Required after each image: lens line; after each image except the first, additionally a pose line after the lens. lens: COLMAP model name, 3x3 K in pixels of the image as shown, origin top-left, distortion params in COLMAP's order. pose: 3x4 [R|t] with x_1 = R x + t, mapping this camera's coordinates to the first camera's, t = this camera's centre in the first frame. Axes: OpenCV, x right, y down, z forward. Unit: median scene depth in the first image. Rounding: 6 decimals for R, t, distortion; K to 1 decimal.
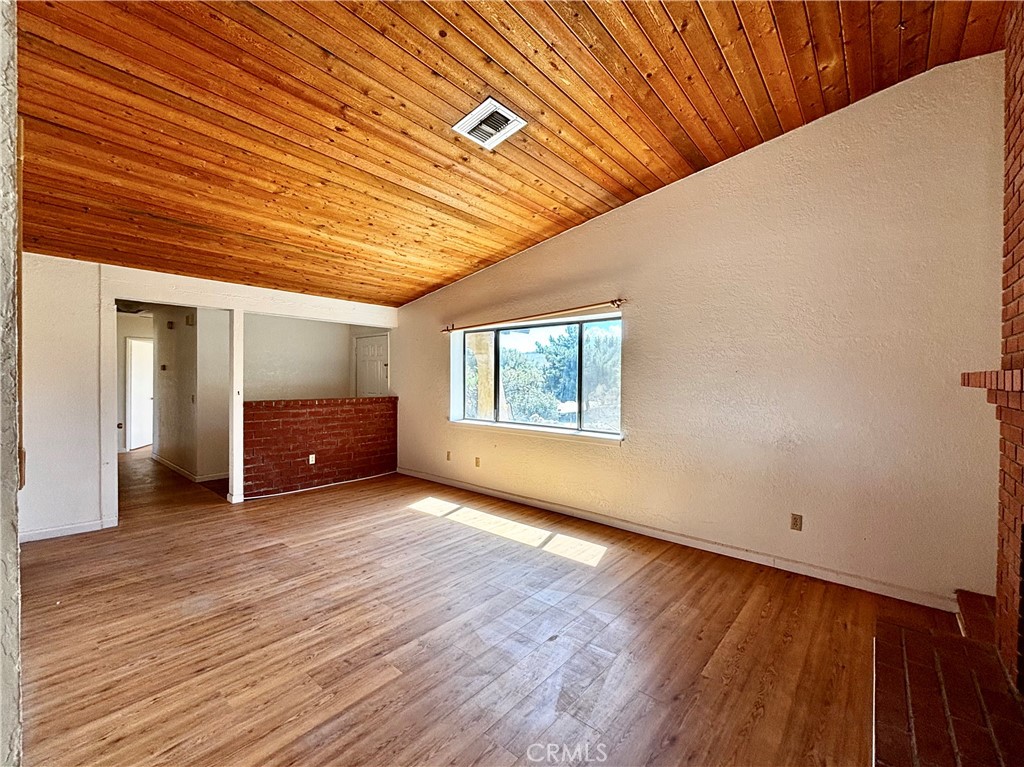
lens RADIAL K [[436.9, 0, 519.0], [0, 436.9, 378.2], [0, 0, 1]] dist [0.006594, 0.001584]
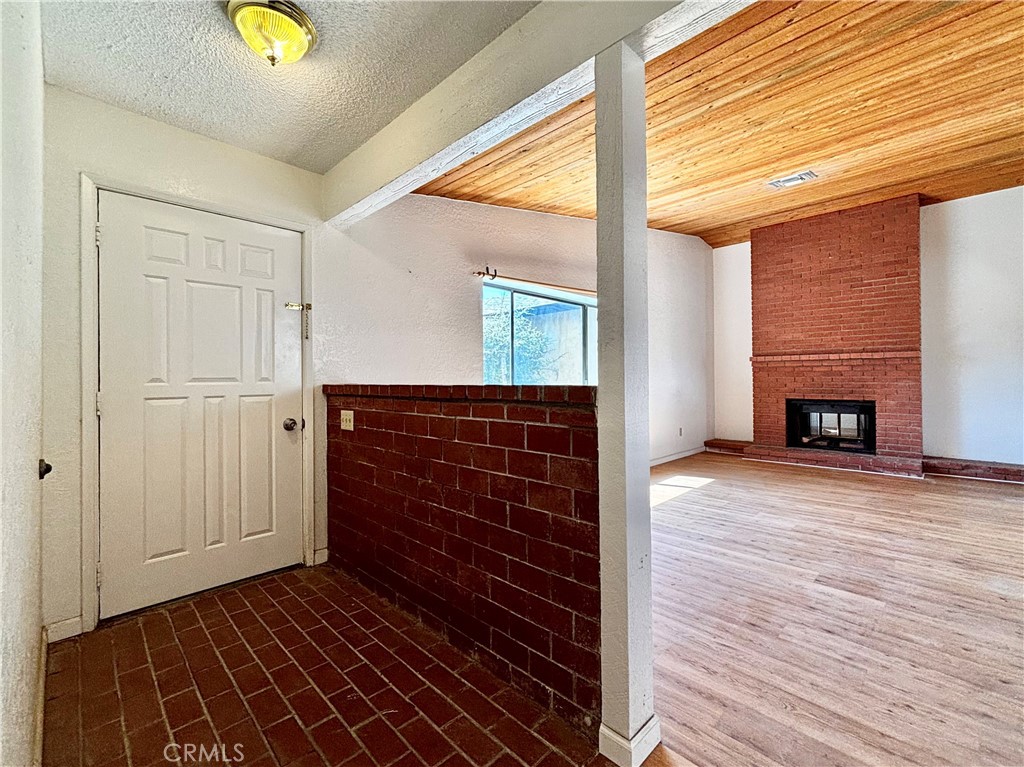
lens RADIAL K [[436.9, 0, 517.3], [0, 436.9, 376.8], [0, 0, 1]] dist [0.006594, 0.001584]
pose [[0.068007, 0.013268, 0.997597, -1.313447], [0.009653, 0.999856, -0.013956, 0.082144], [-0.997638, 0.010579, 0.067869, 1.493511]]
